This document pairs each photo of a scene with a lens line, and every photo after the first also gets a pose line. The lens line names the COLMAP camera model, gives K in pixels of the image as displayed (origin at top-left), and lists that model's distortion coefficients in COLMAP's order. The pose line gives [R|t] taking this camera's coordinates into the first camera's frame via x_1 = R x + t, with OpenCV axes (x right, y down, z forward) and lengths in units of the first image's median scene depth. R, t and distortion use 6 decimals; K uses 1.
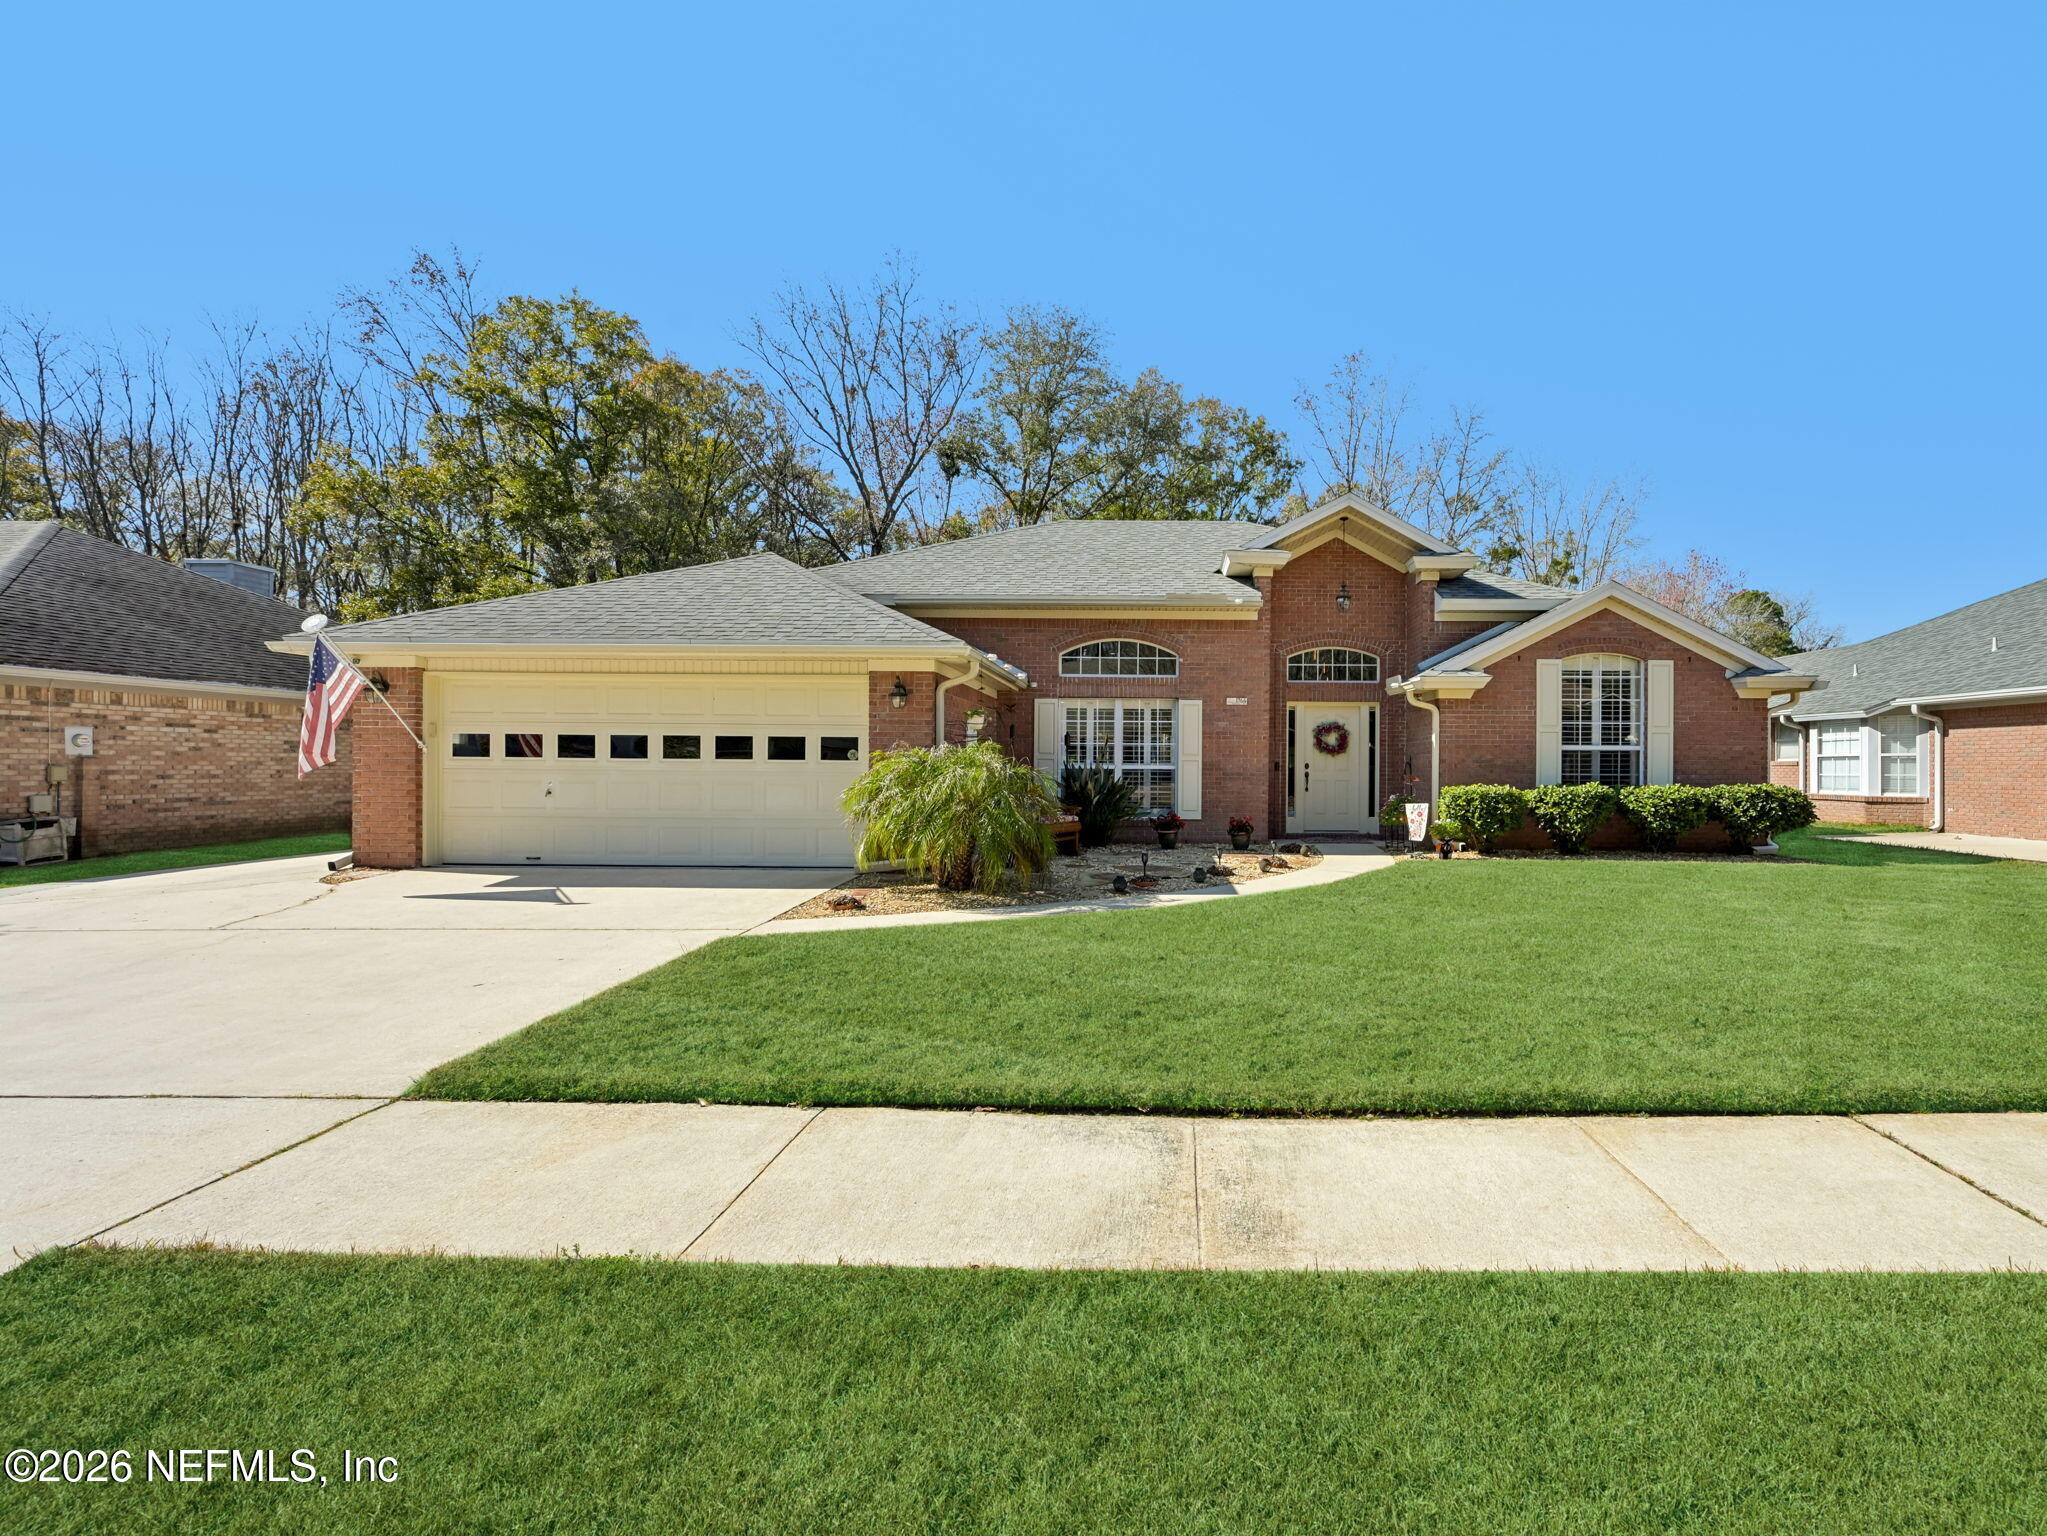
lens RADIAL K [[897.3, 0, 1163.4], [0, 897.3, 766.5], [0, 0, 1]] dist [-0.012308, 0.001772]
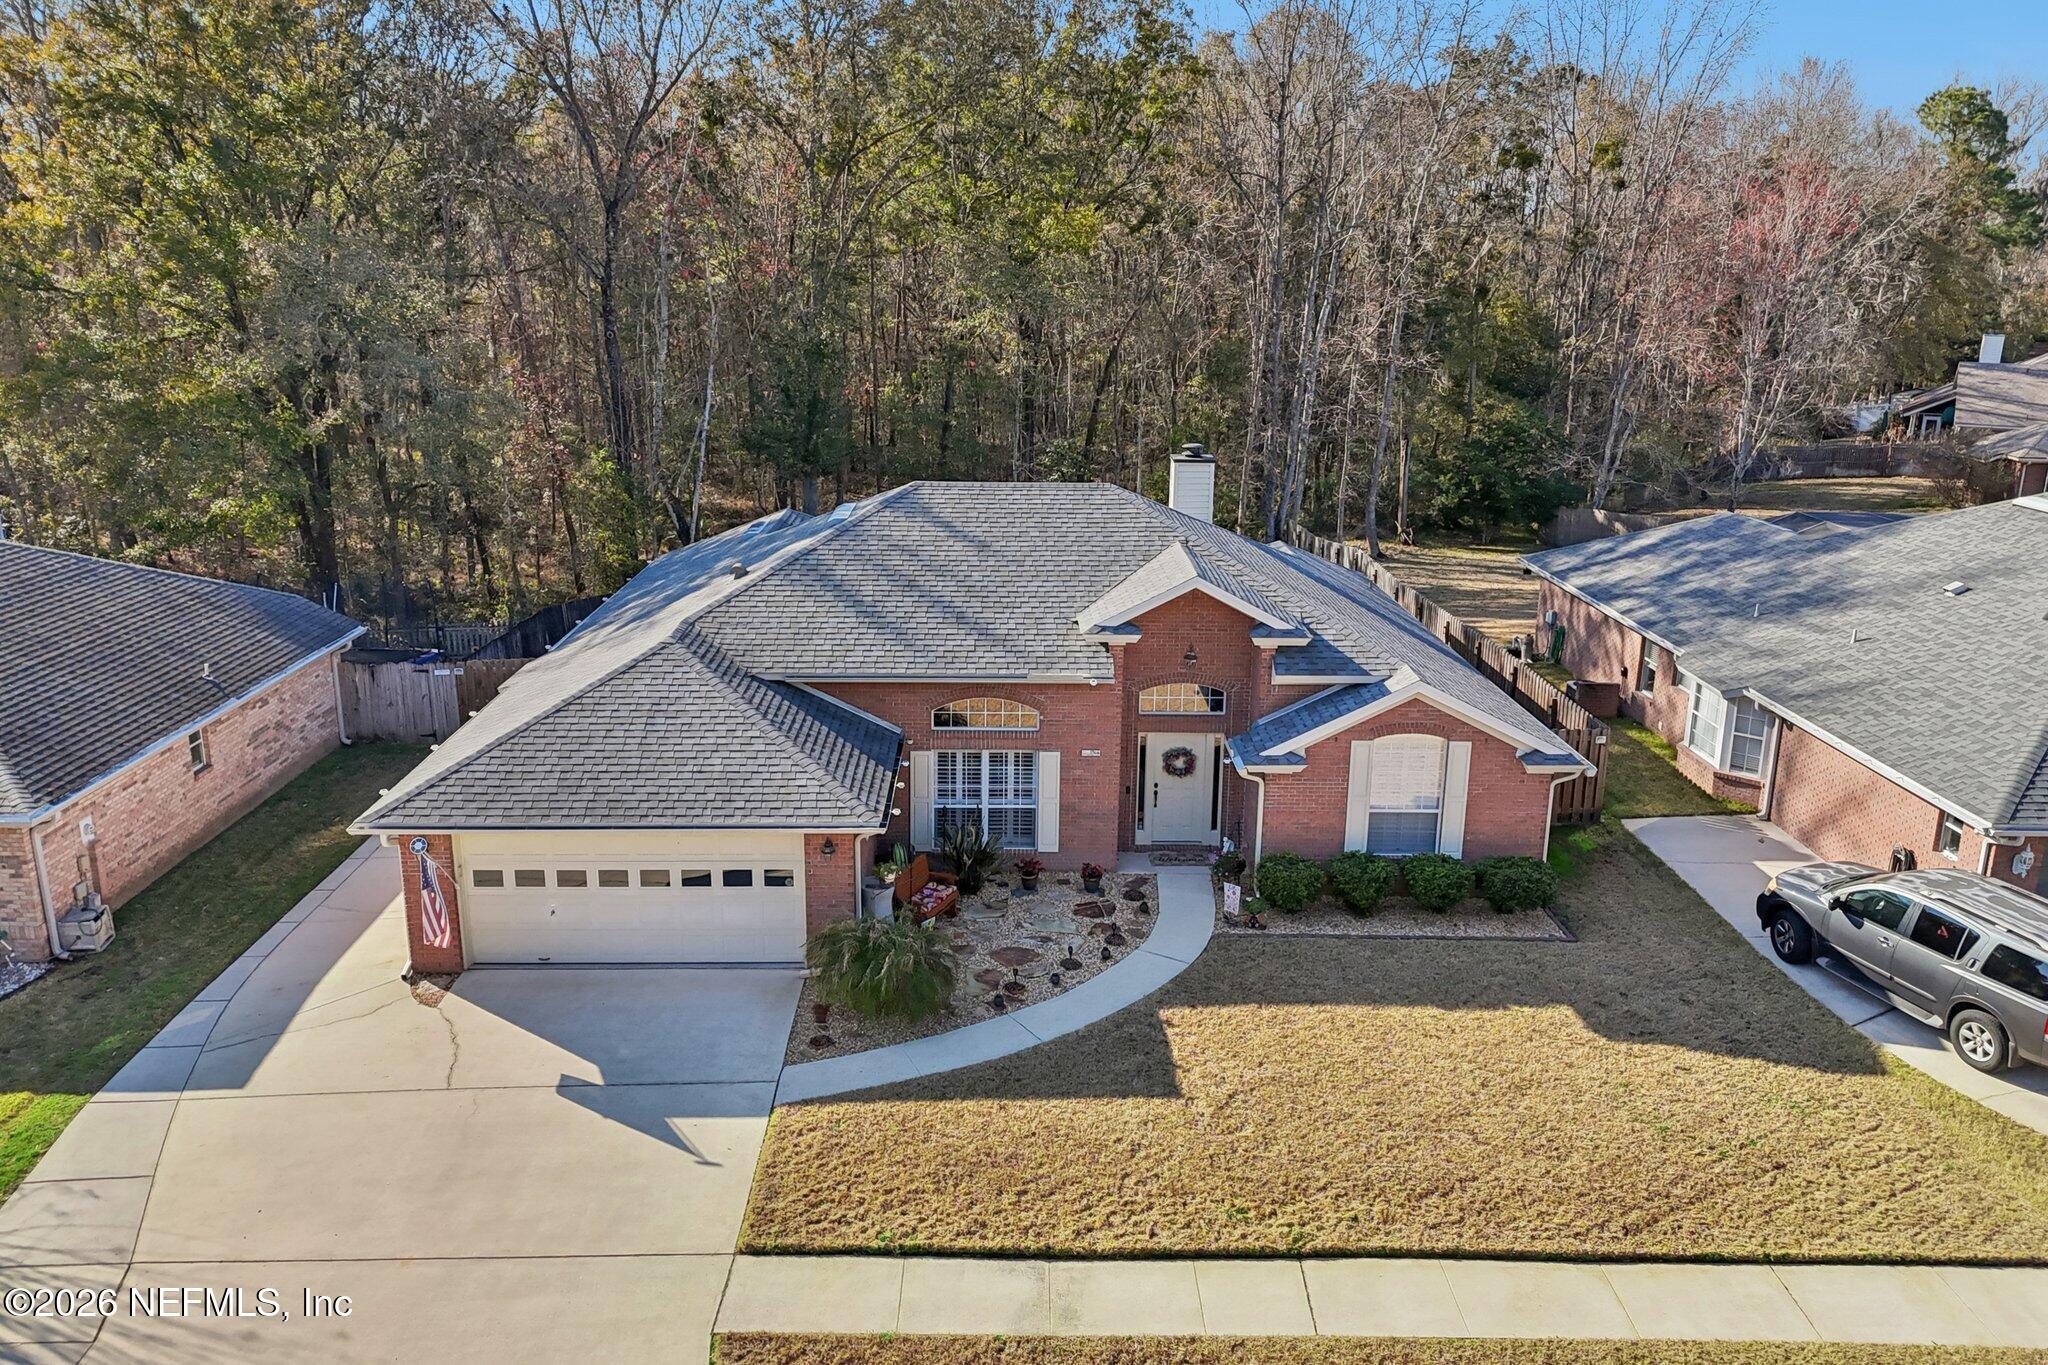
lens RADIAL K [[1467.7, 0, 1025.6], [0, 1467.7, 681.1], [0, 0, 1]] dist [0.045203, -0.019652]
pose [[0.999894, -0.001601, 0.014481, -0.025817], [-0.002390, 0.962468, 0.271383, -0.647200], [-0.014372, -0.271389, 0.962362, -0.723700]]
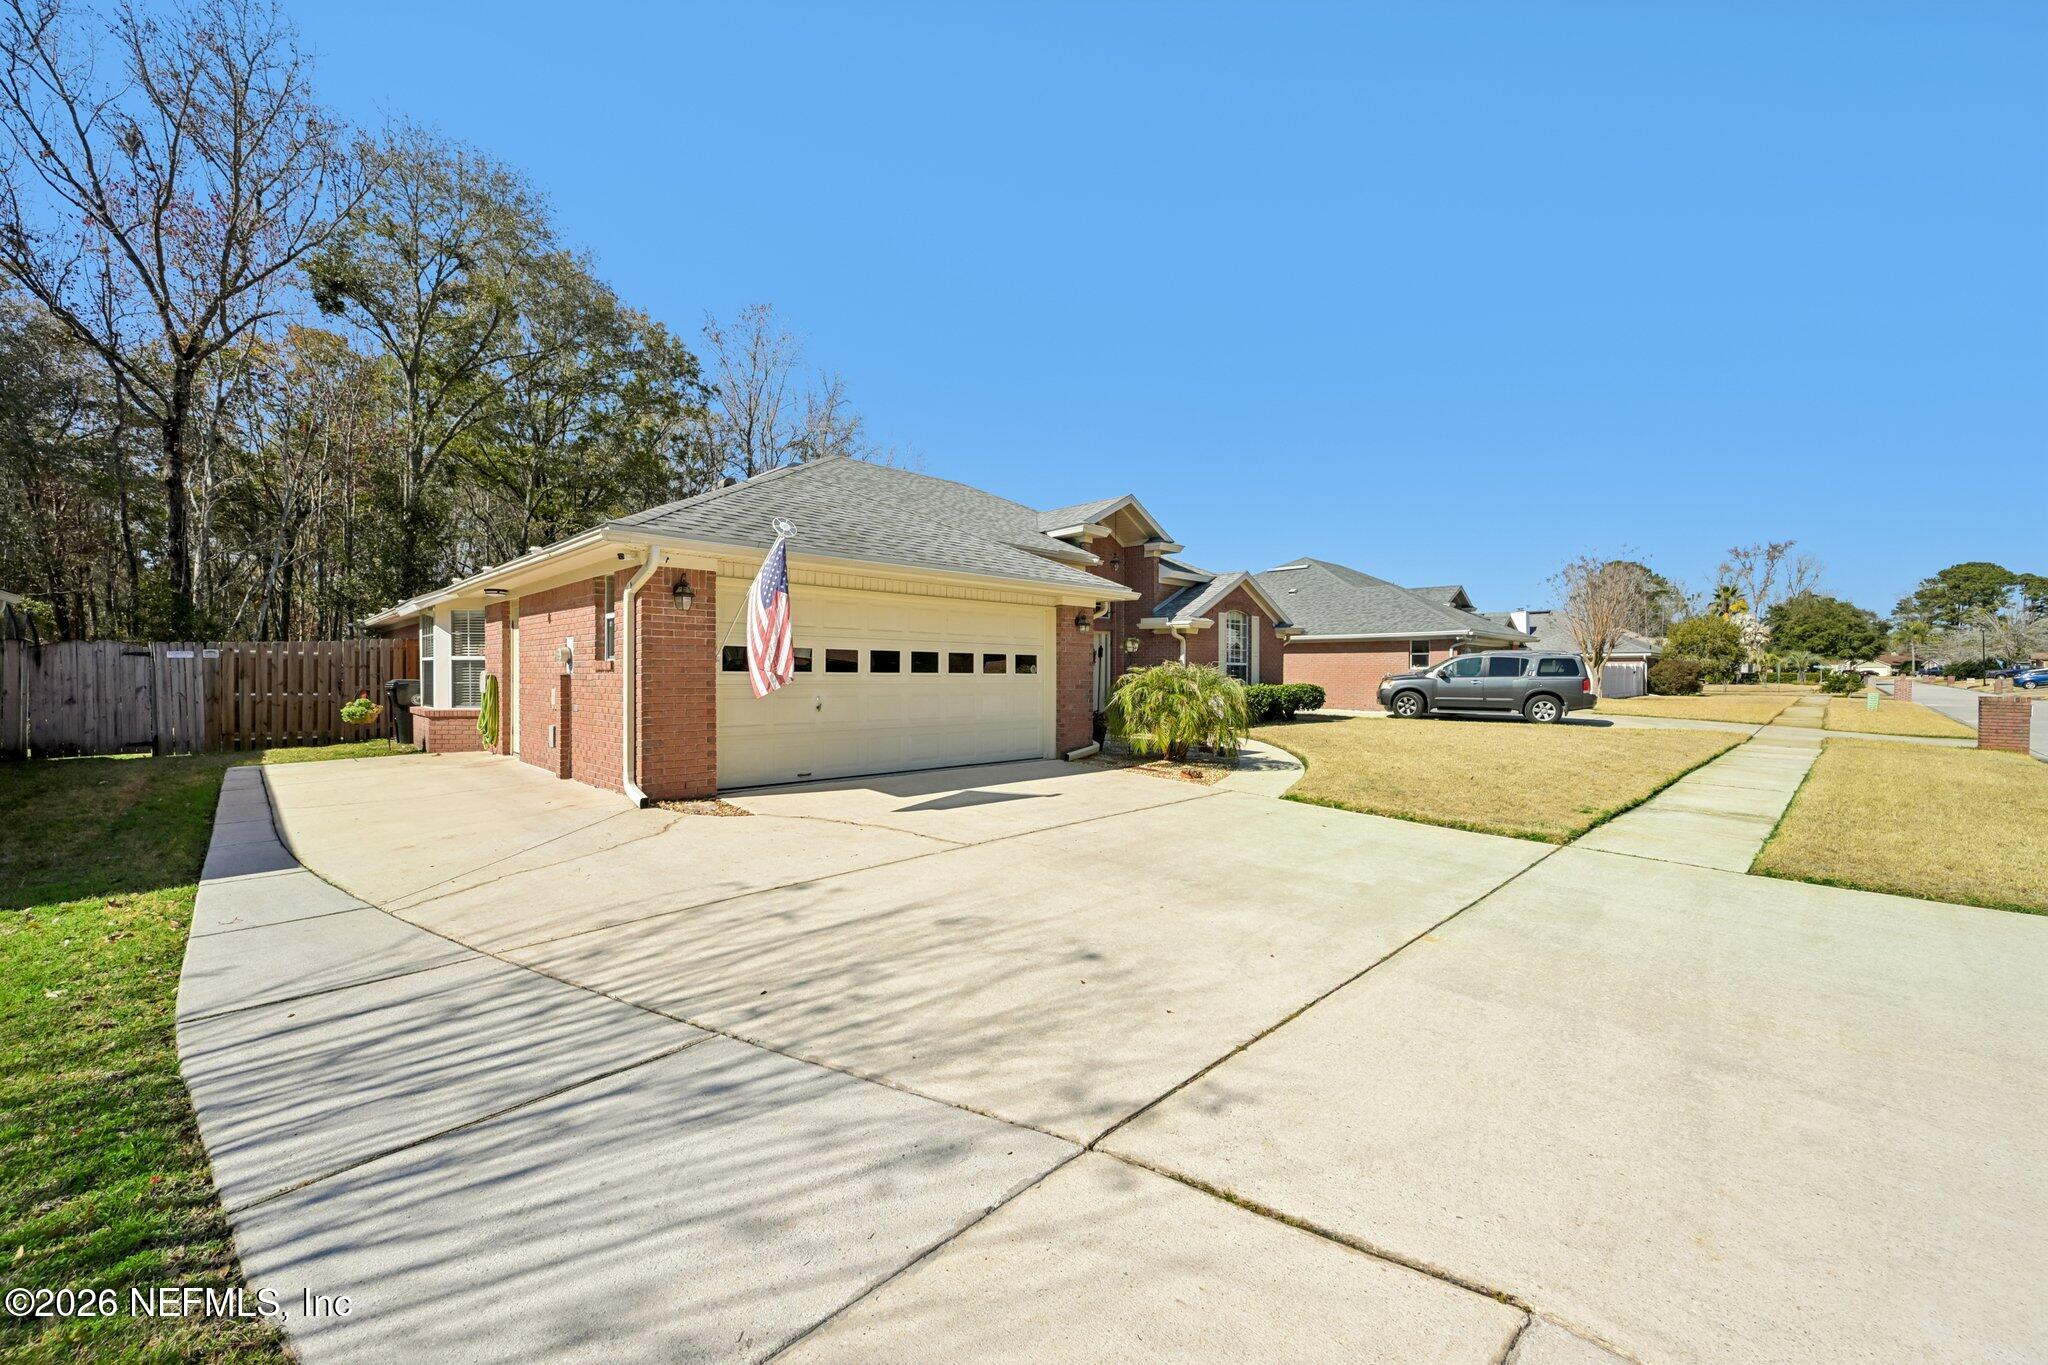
lens RADIAL K [[799.1, 0, 1023.8], [0, 799.1, 680.7], [0, 0, 1]] dist [-0.005860, 0.000128]
pose [[0.713770, -0.009259, 0.700319, -0.847879], [-0.002807, 0.999867, 0.016080, -0.011335], [-0.700375, -0.013444, 0.713649, 0.153672]]
